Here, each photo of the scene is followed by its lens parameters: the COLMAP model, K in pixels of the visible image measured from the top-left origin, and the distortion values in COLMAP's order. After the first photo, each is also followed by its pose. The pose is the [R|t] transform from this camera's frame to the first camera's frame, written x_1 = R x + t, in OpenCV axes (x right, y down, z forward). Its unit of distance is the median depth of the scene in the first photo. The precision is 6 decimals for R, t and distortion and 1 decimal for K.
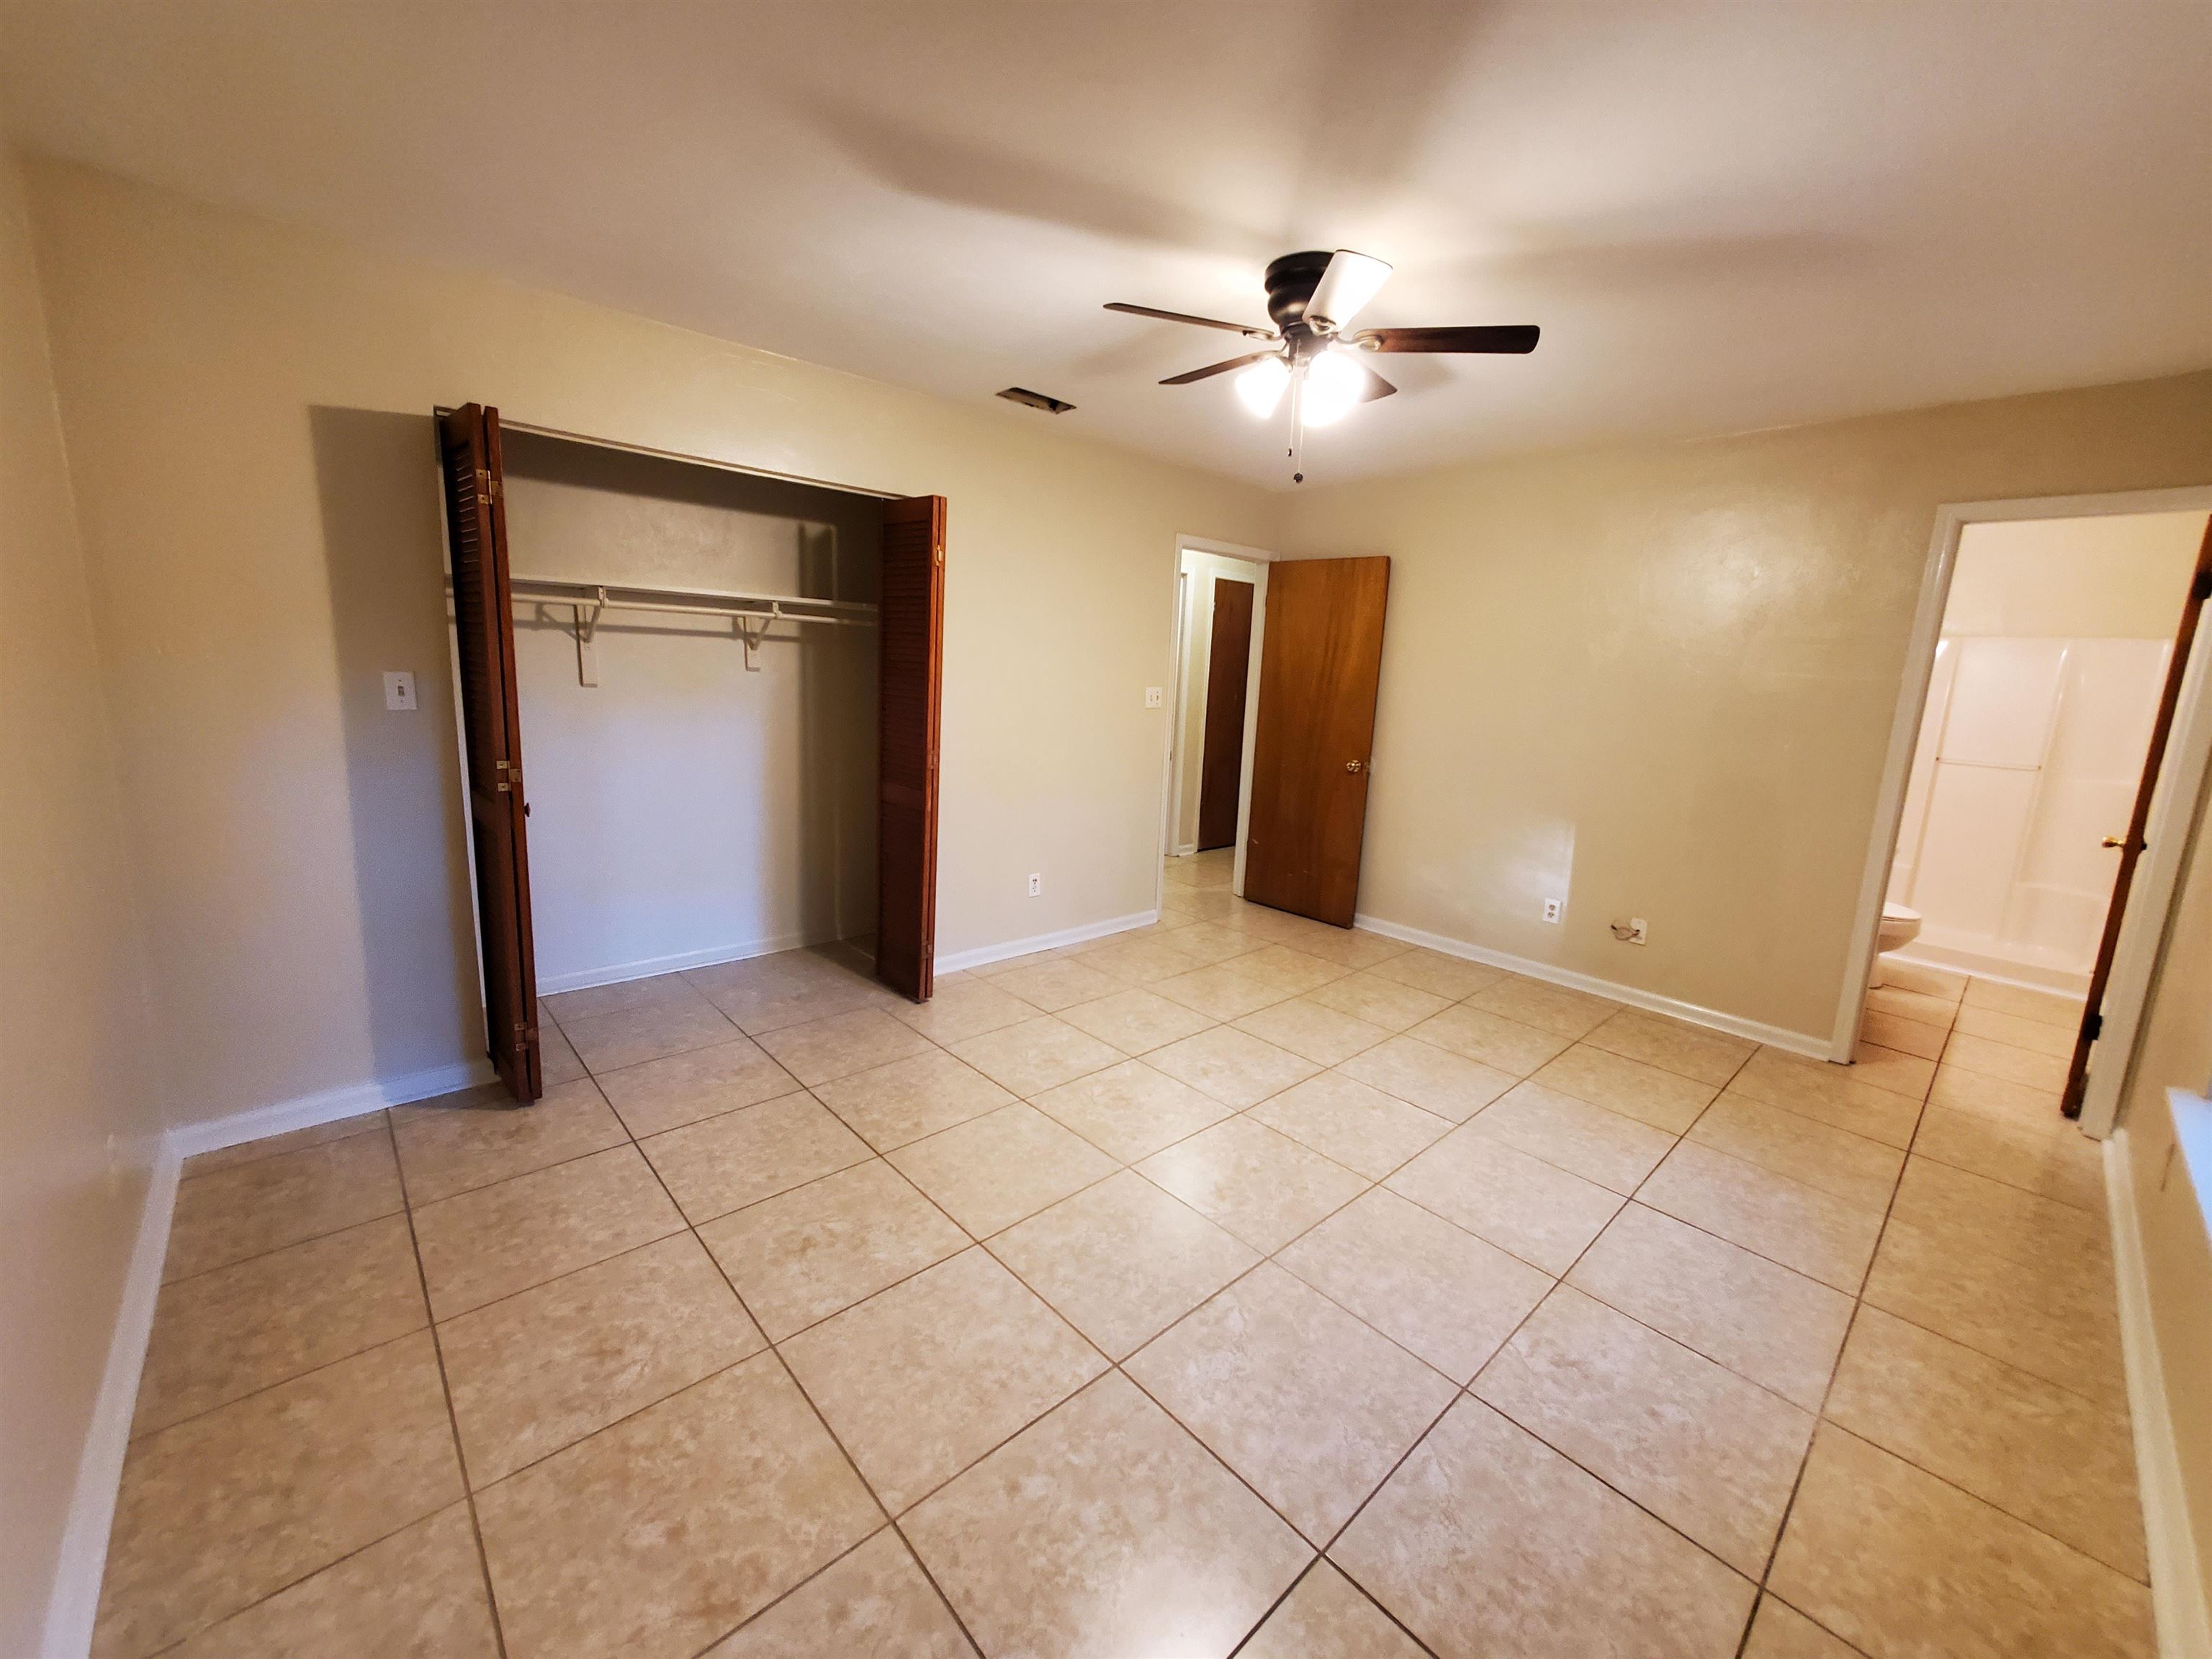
lens RADIAL K [[874.5, 0, 1141.8], [0, 874.5, 814.2], [0, 0, 1]] dist [0.012729, 0.002959]
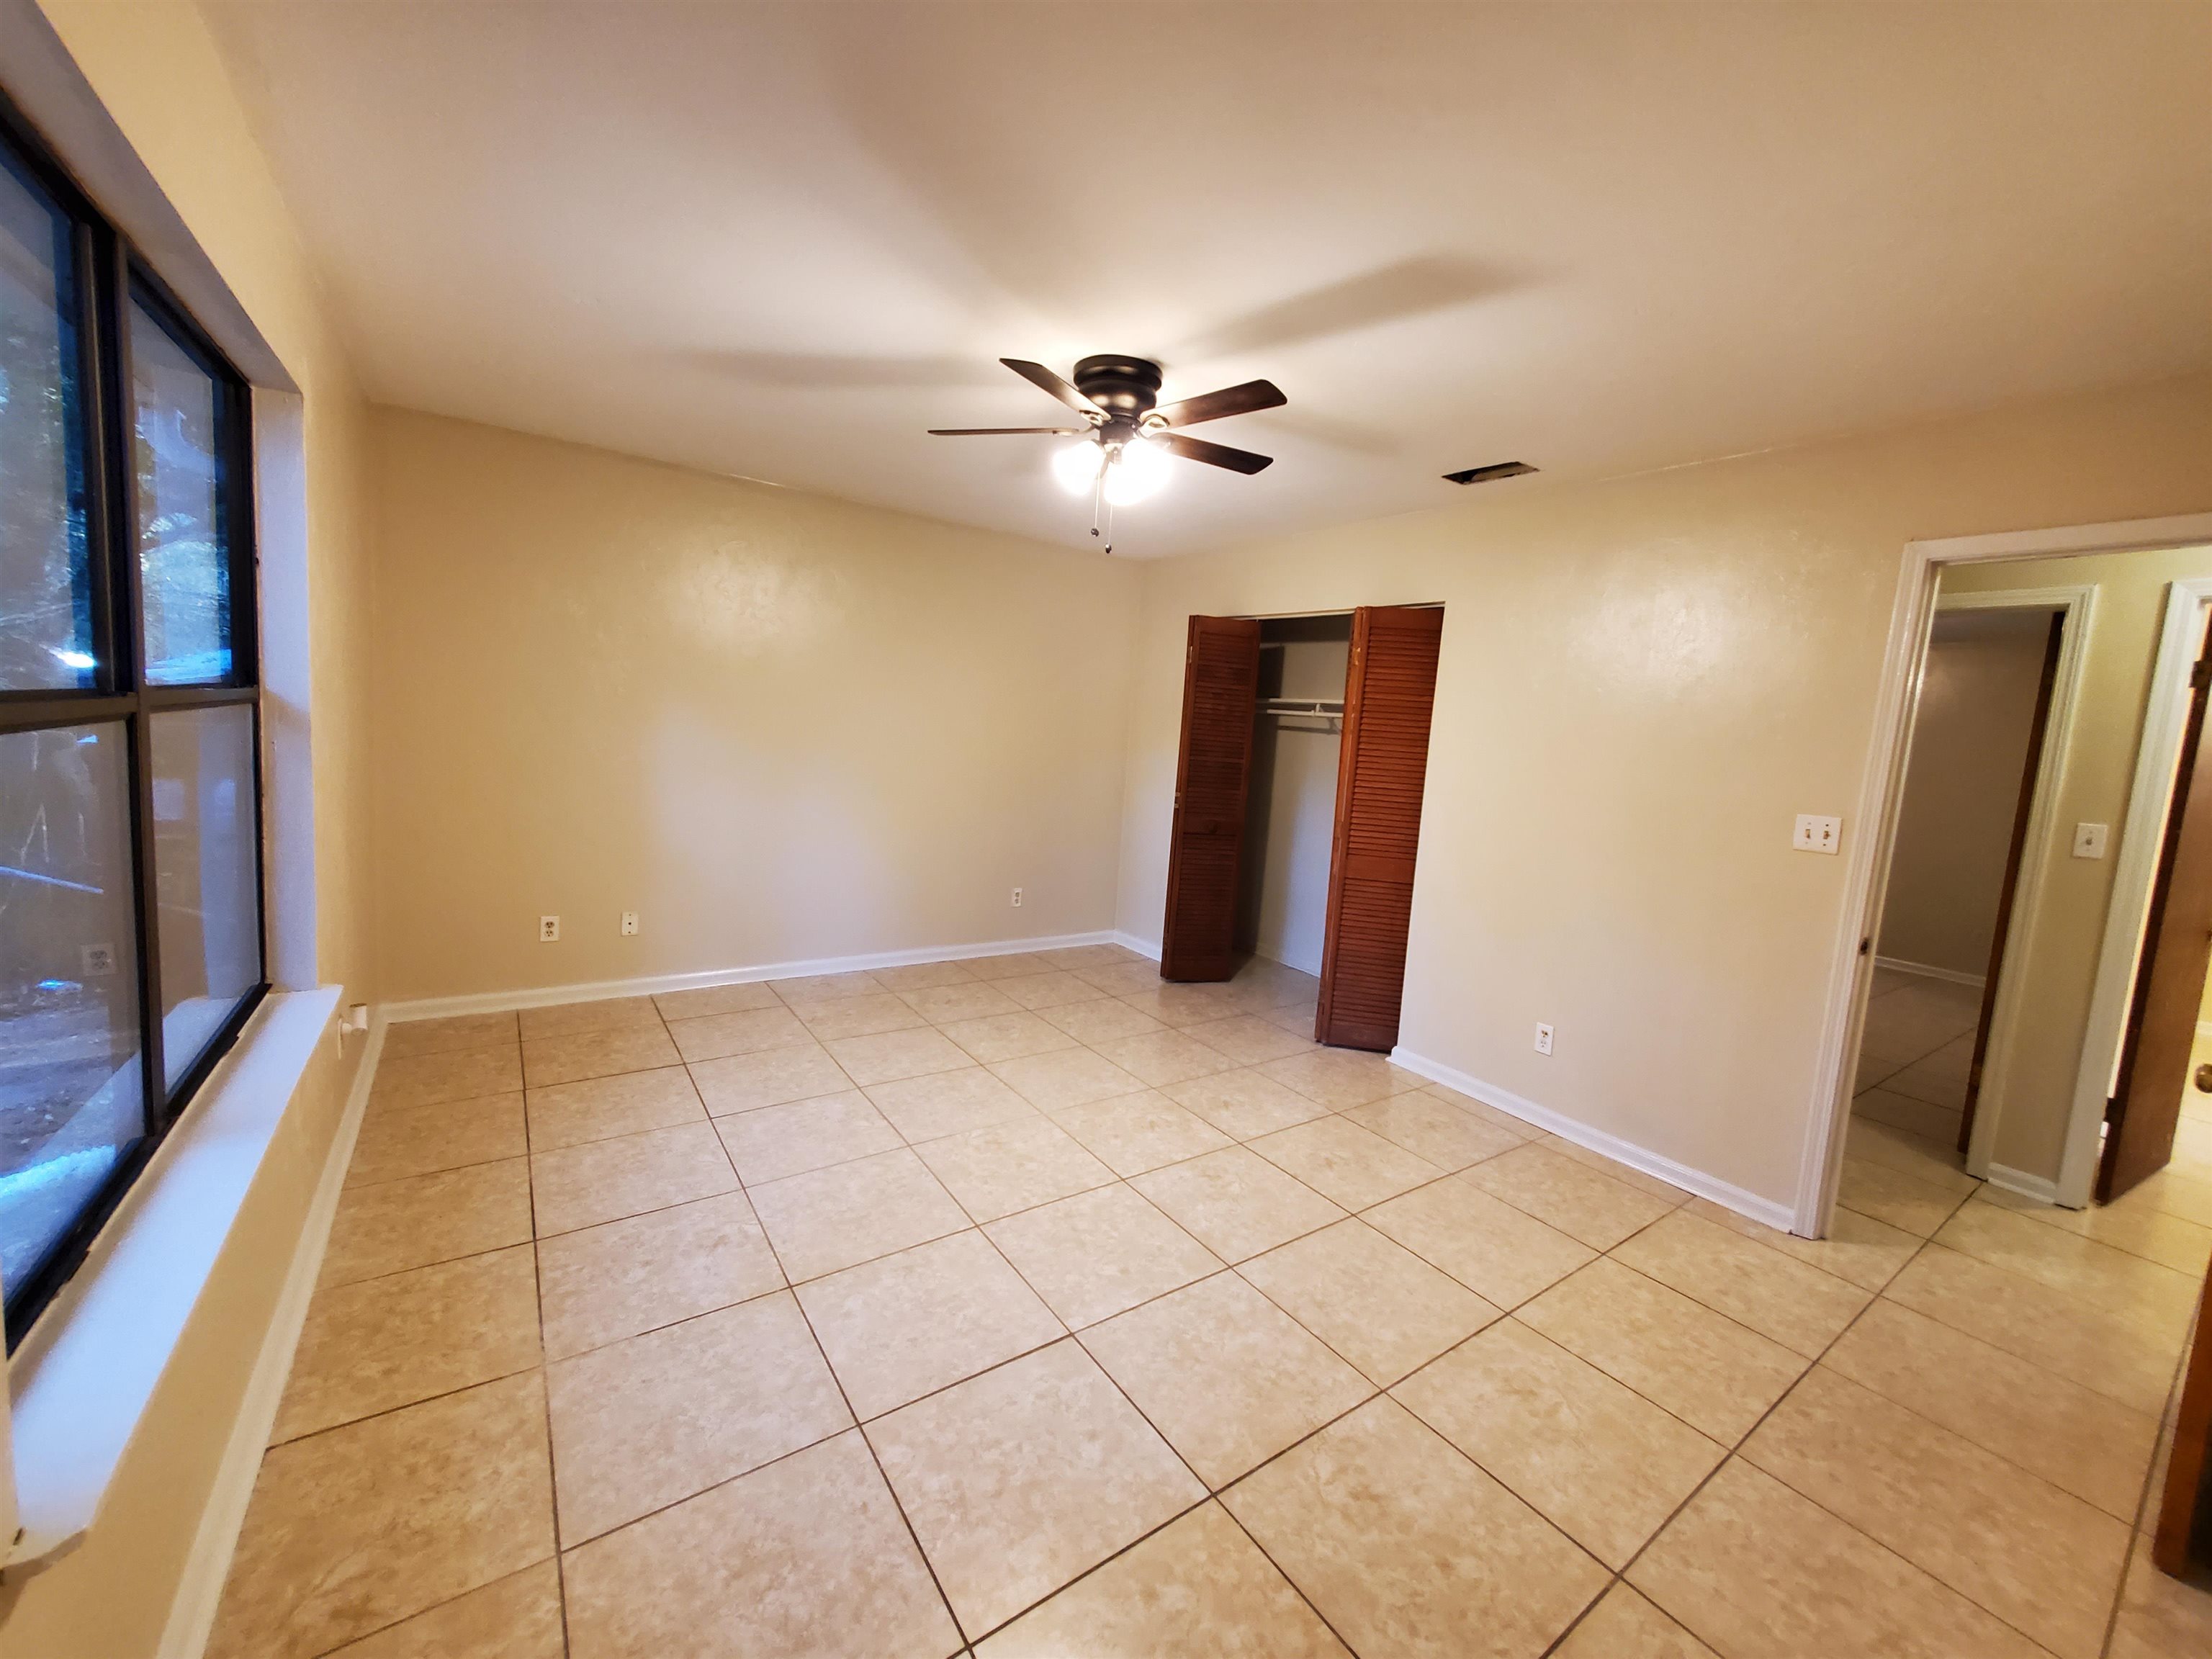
lens RADIAL K [[857.3, 0, 1108.8], [0, 857.3, 790.4], [0, 0, 1]] dist [0.000832, -0.000104]
pose [[-0.140607, 0.023639, -0.989783, 1.441196], [-0.250293, 0.966393, 0.058637, -0.170480], [0.957906, 0.255980, -0.129965, 1.392536]]
